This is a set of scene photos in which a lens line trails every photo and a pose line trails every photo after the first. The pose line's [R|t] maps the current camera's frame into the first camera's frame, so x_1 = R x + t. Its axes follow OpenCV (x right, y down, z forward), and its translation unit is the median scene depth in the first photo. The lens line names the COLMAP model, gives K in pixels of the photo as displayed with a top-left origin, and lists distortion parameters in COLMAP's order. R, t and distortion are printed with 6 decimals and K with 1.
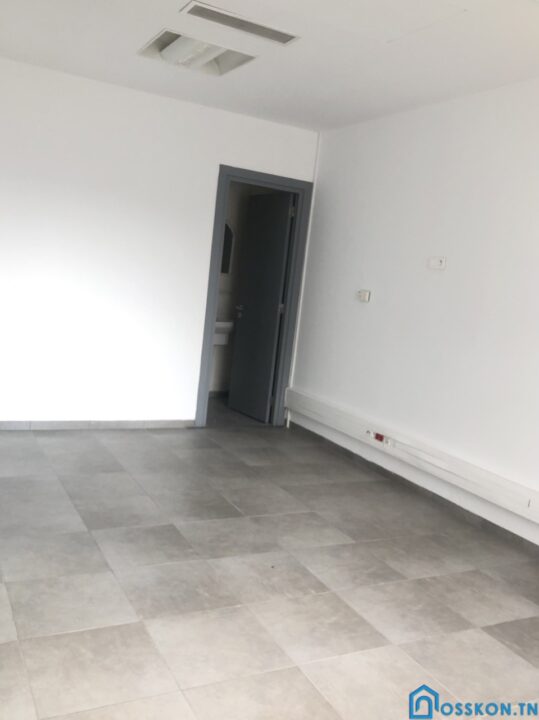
lens RADIAL K [[628.0, 0, 269.5], [0, 628.0, 360.0], [0, 0, 1]] dist [0.015377, -0.017669]
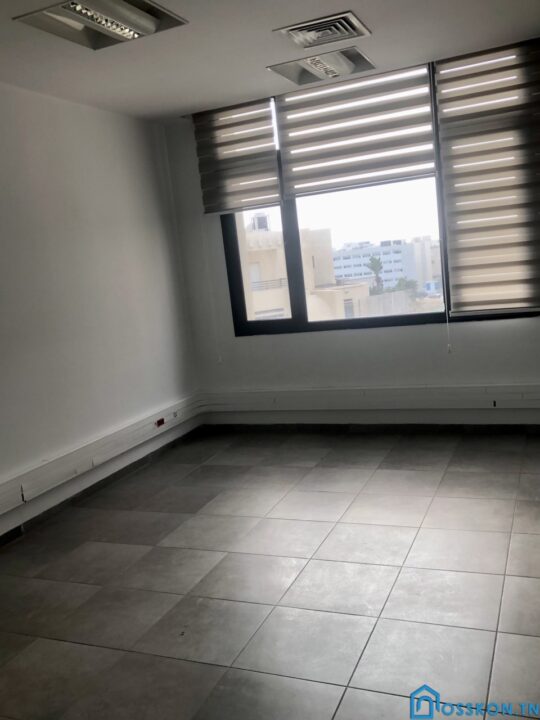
lens RADIAL K [[628.0, 0, 270.0], [0, 628.0, 360.0], [0, 0, 1]] dist [0.015377, -0.017669]
pose [[-0.618870, -0.157172, 0.769609, -0.663199], [0.140921, 0.941665, 0.305629, -0.260528], [-0.772750, 0.297598, -0.560619, 1.276096]]
